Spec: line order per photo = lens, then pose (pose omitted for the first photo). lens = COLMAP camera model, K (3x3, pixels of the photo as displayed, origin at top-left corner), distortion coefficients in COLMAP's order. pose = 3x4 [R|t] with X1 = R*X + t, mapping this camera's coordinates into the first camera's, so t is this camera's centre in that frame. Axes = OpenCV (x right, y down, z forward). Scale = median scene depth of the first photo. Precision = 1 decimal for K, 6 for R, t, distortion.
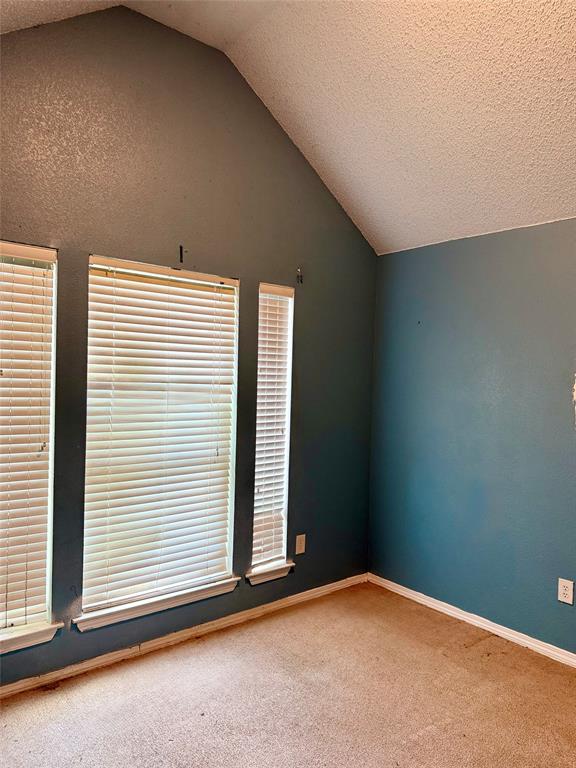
lens RADIAL K [[551.6, 0, 285.4], [0, 551.6, 387.8], [0, 0, 1]] dist [-0.005009, -0.005756]
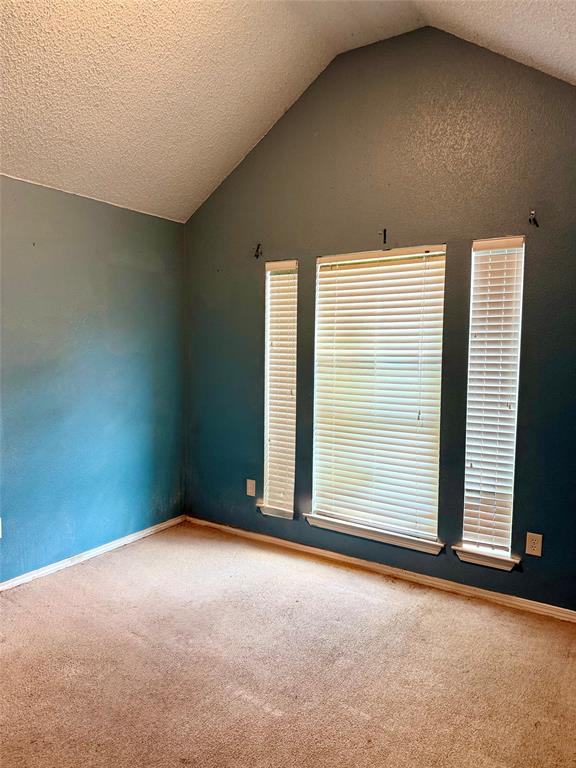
lens RADIAL K [[551.6, 0, 285.4], [0, 551.6, 387.8], [0, 0, 1]] dist [-0.005009, -0.005756]
pose [[0.239173, 0.065309, -0.968778, 0.804826], [-0.000522, 0.997744, 0.067133, -0.007991], [0.970977, -0.015550, 0.238668, 0.489181]]
